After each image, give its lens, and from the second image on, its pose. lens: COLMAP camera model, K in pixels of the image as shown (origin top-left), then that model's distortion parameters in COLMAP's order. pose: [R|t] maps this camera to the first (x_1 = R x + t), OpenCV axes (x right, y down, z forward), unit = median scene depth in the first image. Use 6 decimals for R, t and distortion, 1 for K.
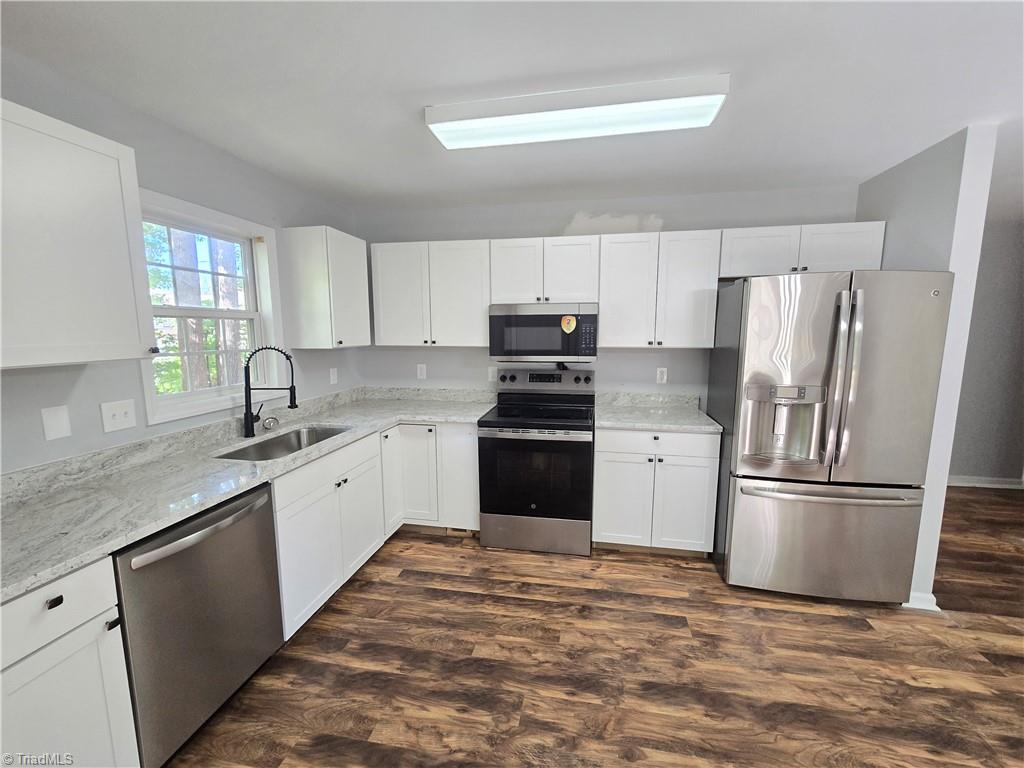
lens RADIAL K [[424.5, 0, 512.0], [0, 424.5, 384.0], [0, 0, 1]] dist [-0.001345, 0.003372]
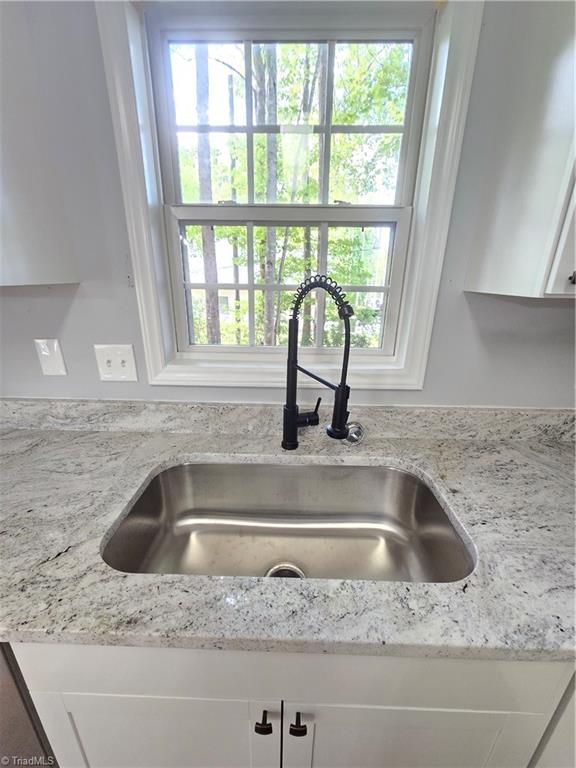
lens RADIAL K [[318.4, 0, 288.0], [0, 318.4, 384.0], [0, 0, 1]] dist [-0.001345, 0.003372]
pose [[0.165261, 0.327840, -0.930166, -0.349071], [-0.136544, 0.941658, 0.307631, -0.113434], [0.976752, 0.076169, 0.200384, 1.250612]]
